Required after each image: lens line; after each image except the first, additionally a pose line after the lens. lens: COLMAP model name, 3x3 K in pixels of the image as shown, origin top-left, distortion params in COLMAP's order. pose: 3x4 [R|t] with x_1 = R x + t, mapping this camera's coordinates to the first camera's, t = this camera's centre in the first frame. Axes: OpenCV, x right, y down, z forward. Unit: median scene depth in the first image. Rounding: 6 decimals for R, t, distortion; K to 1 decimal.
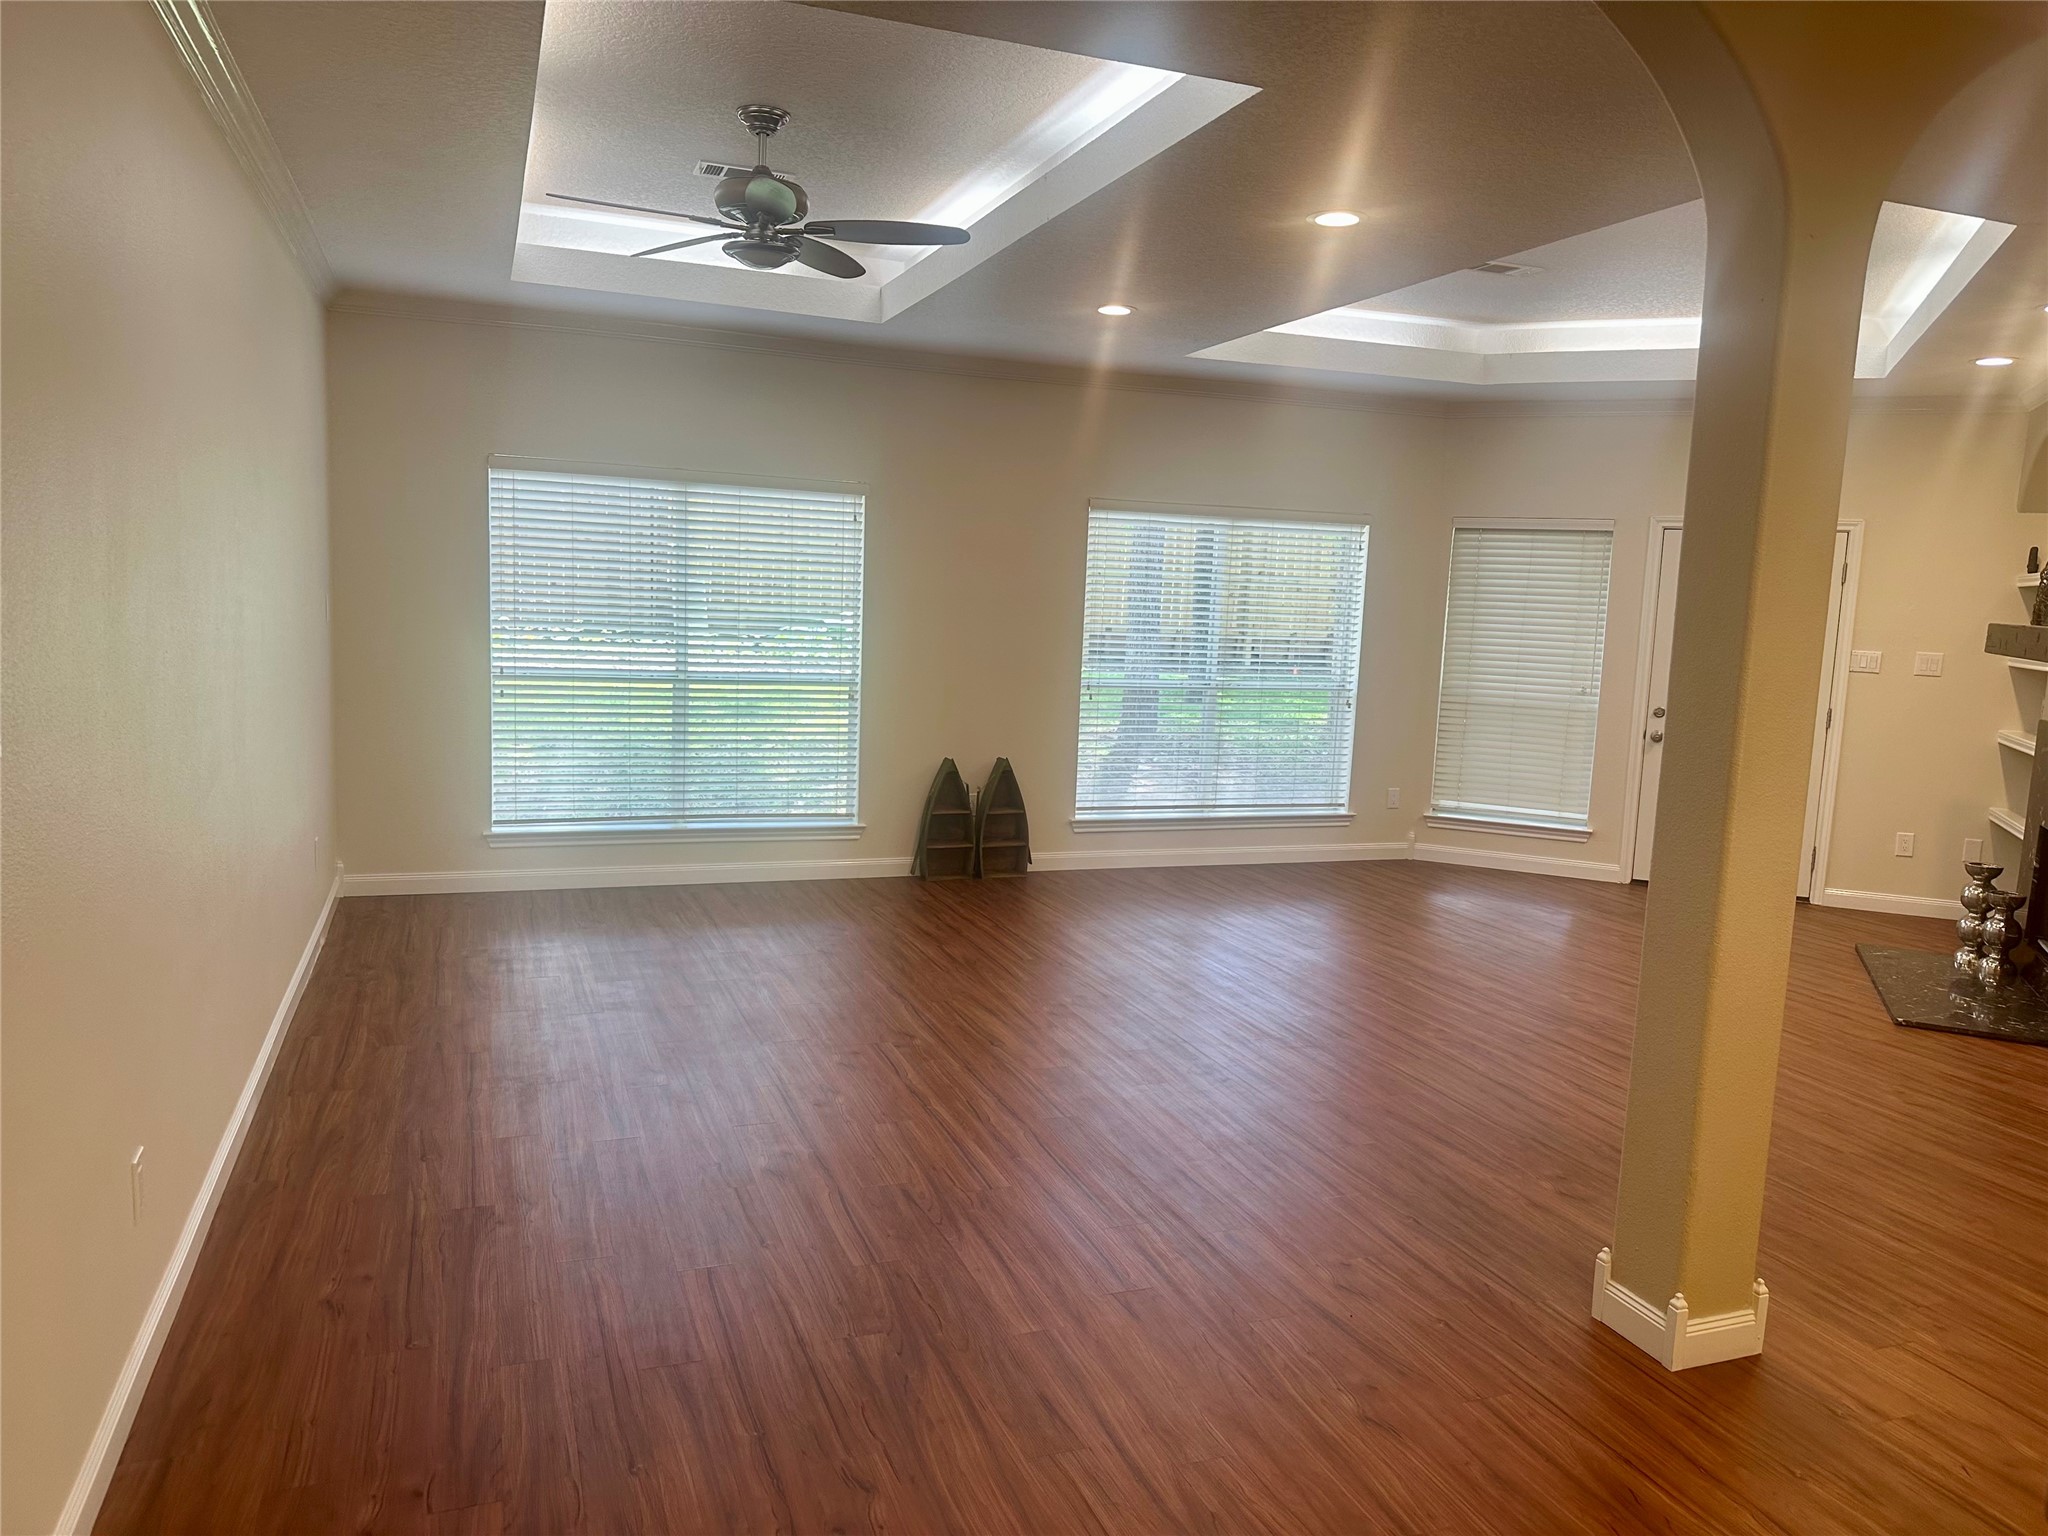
lens RADIAL K [[1427.2, 0, 1024.0], [0, 1427.2, 768.0], [0, 0, 1]] dist [0.090213, 0.000829]
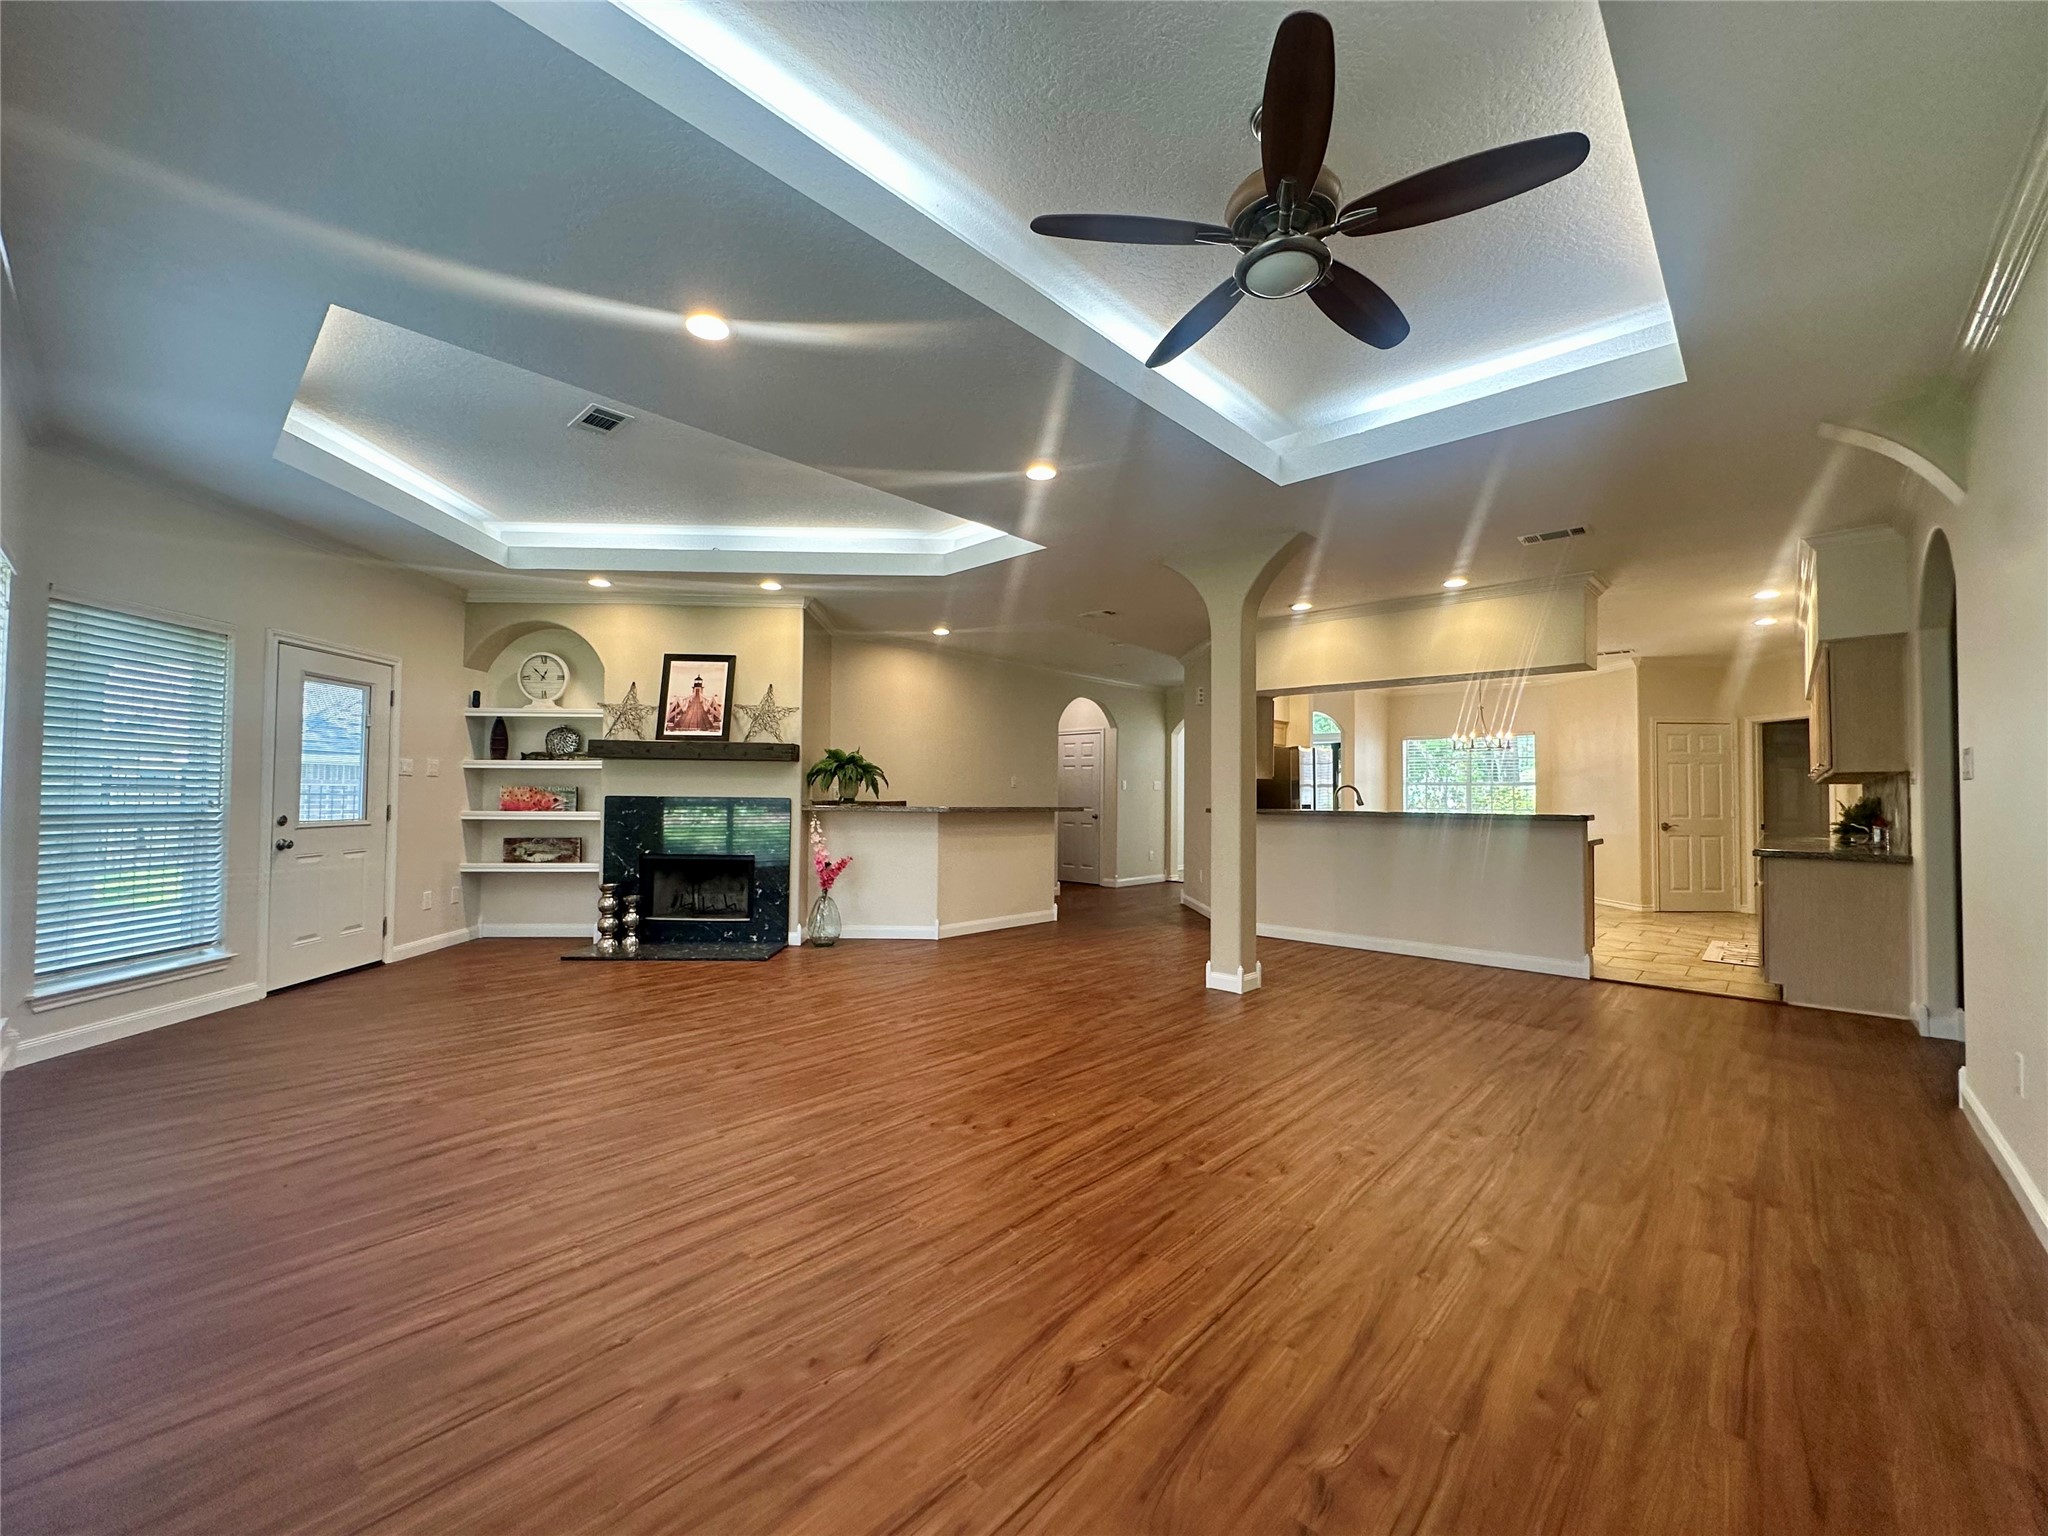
lens RADIAL K [[823.6, 0, 1024.0], [0, 823.6, 768.0], [0, 0, 1]] dist [-0.000681, 0.000219]
pose [[-0.453073, -0.016467, 0.891321, -0.401686], [0.080964, 0.994937, 0.059536, -0.084936], [-0.887789, 0.099139, -0.449446, 1.024624]]
